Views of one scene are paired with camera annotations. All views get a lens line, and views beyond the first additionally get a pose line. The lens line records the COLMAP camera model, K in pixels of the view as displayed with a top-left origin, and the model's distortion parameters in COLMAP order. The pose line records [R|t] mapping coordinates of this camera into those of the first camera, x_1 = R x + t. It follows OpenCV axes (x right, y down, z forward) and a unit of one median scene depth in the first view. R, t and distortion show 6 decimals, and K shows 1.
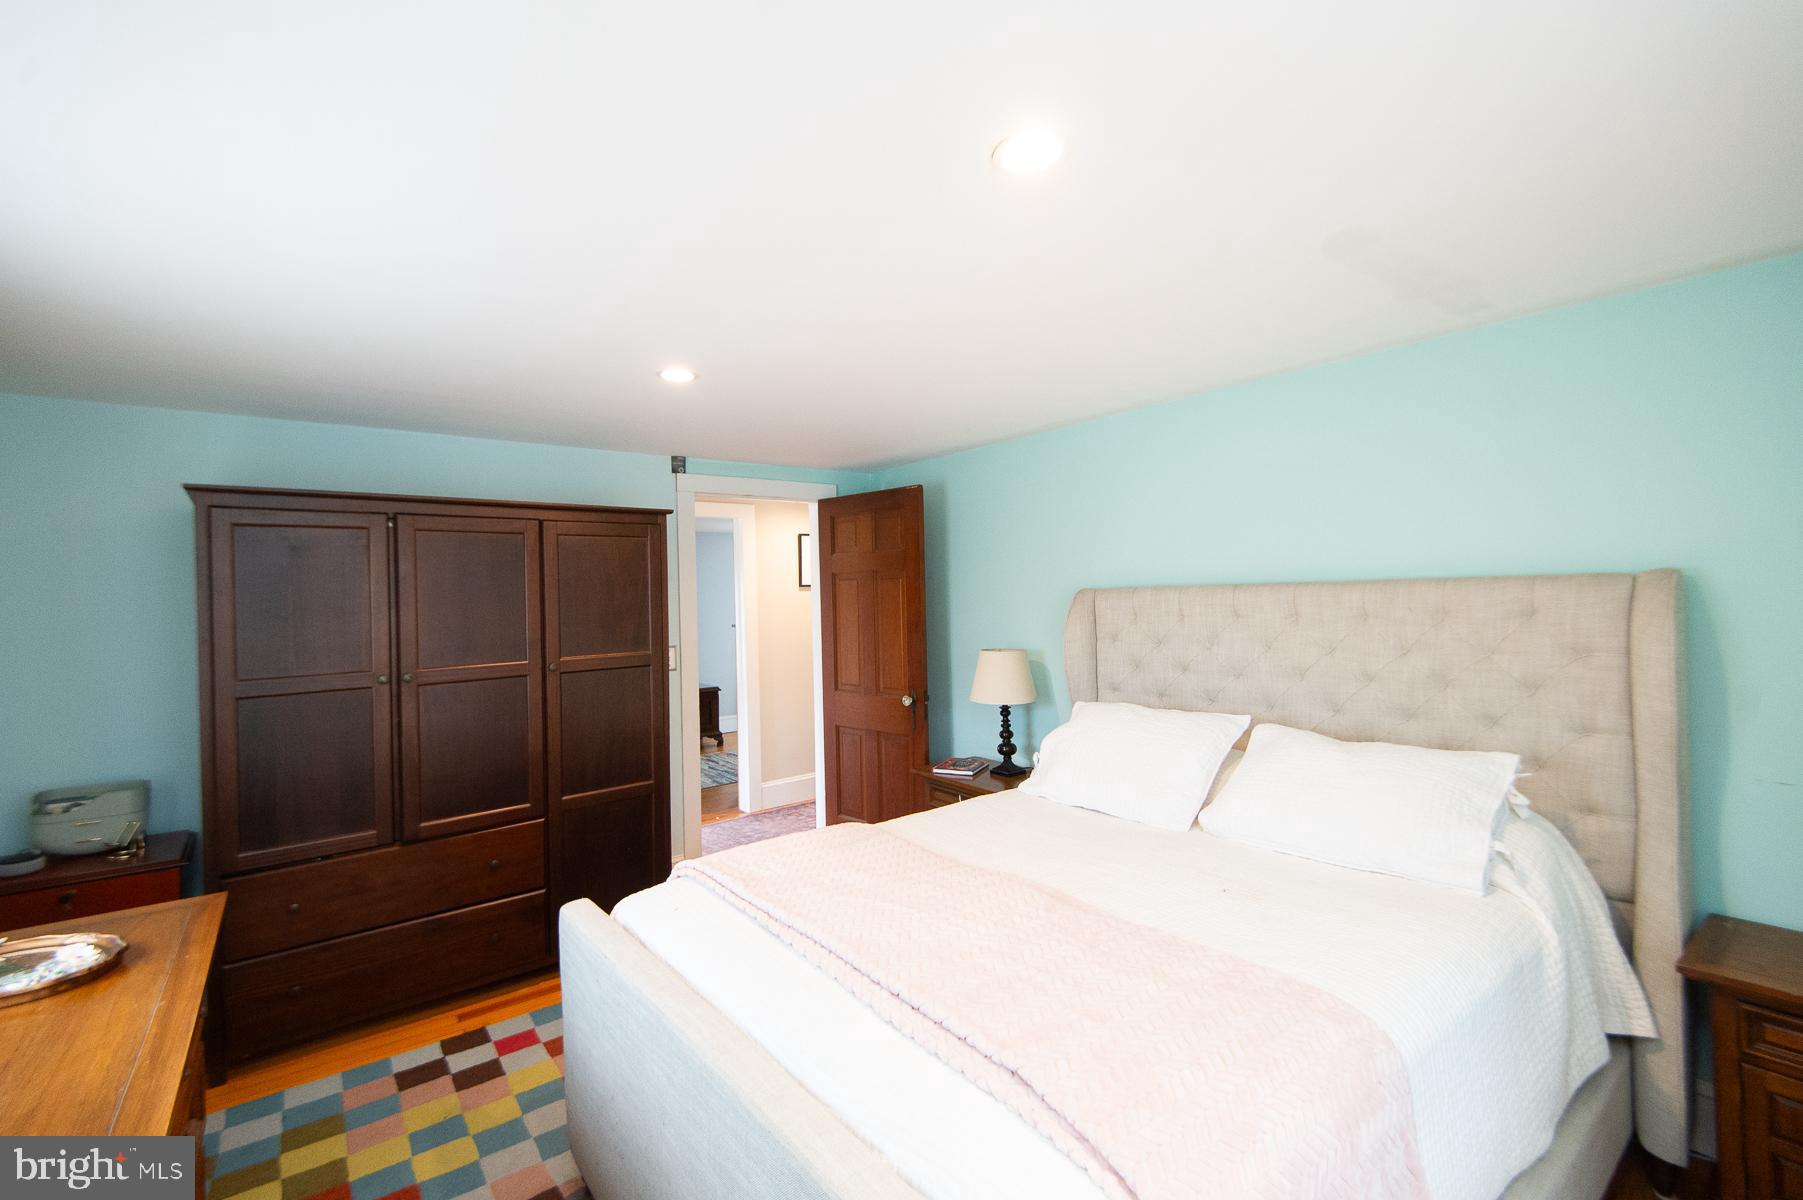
lens RADIAL K [[791.2, 0, 907.7], [0, 791.2, 600.8], [0, 0, 1]] dist [0.004764, -0.000436]
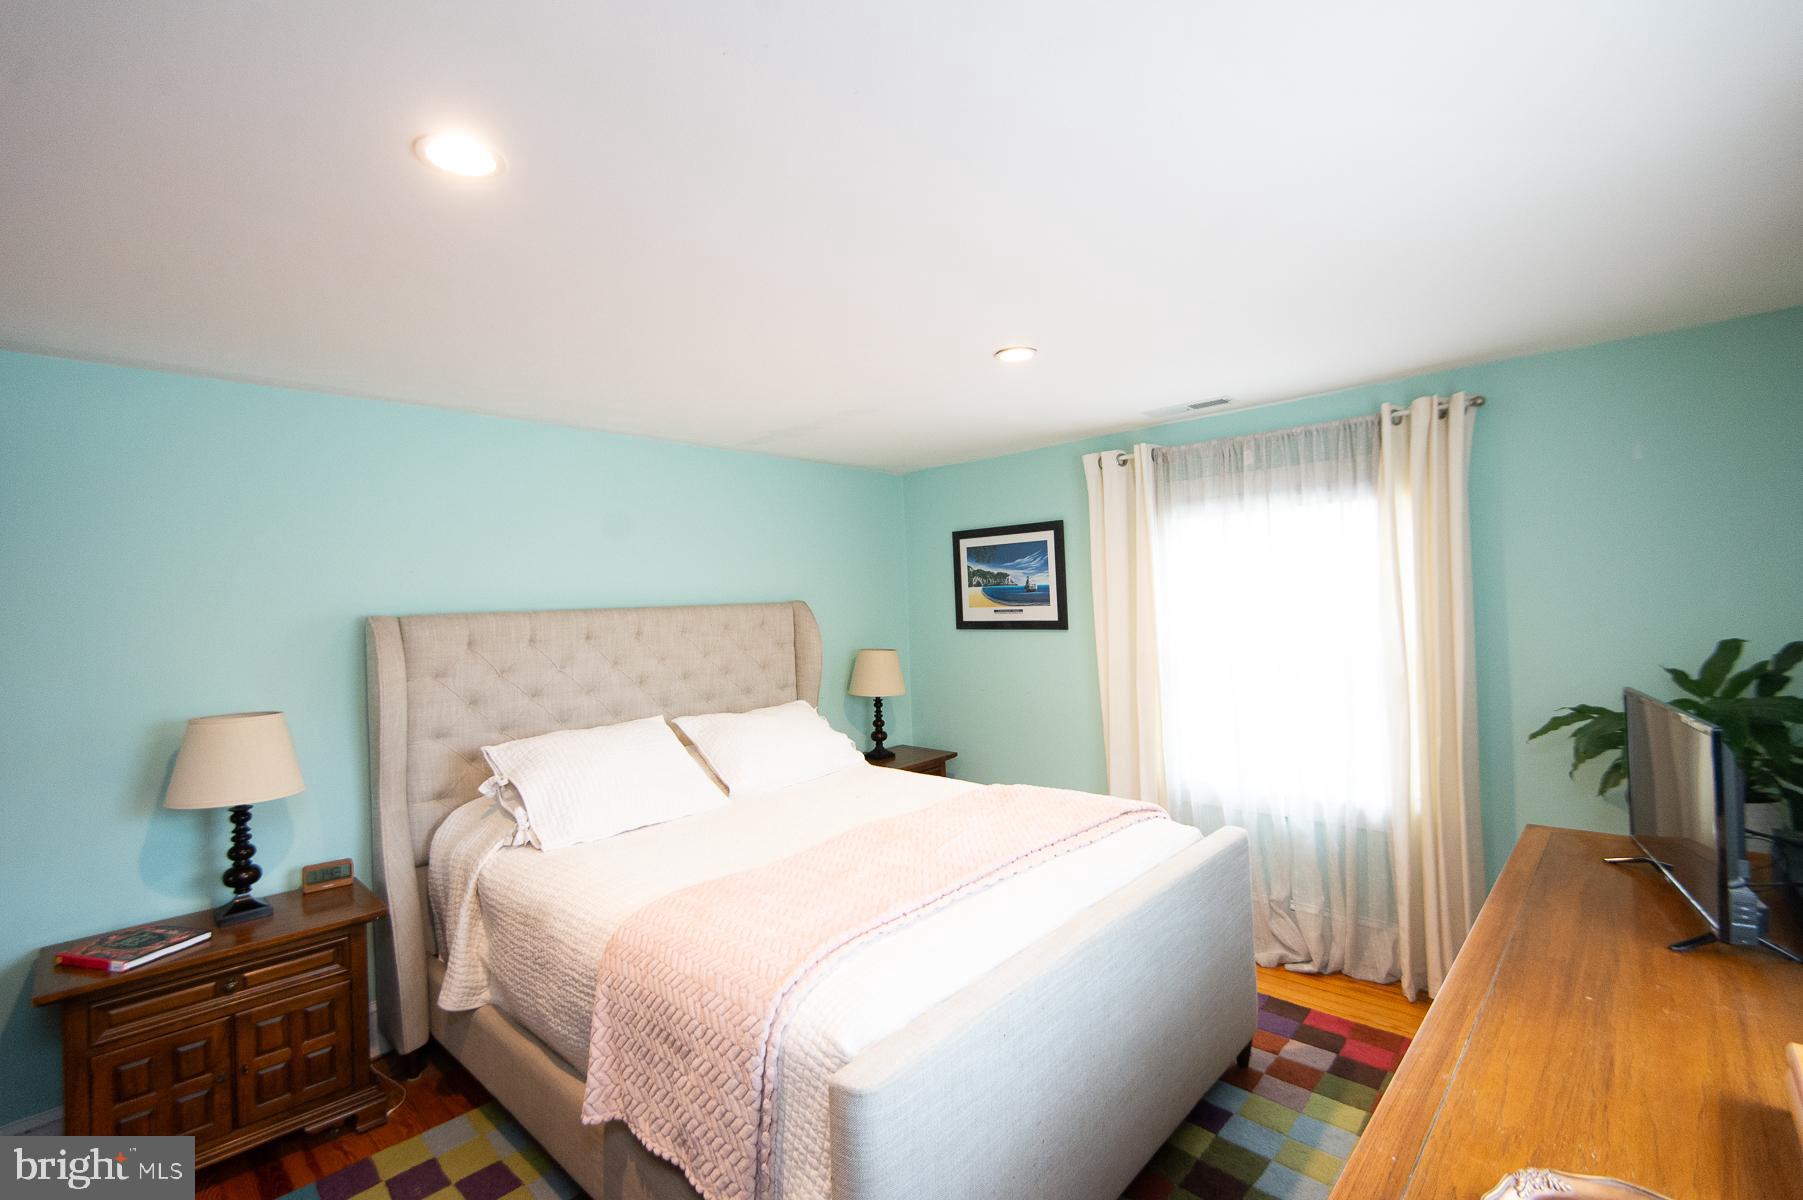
lens RADIAL K [[791.2, 0, 906.0], [0, 791.2, 596.0], [0, 0, 1]] dist [0.004764, -0.000436]
pose [[-0.154580, 0.016917, 0.987835, -0.782435], [0.030252, 0.999466, -0.012382, -0.012468], [-0.987517, 0.027970, -0.155009, 0.777570]]
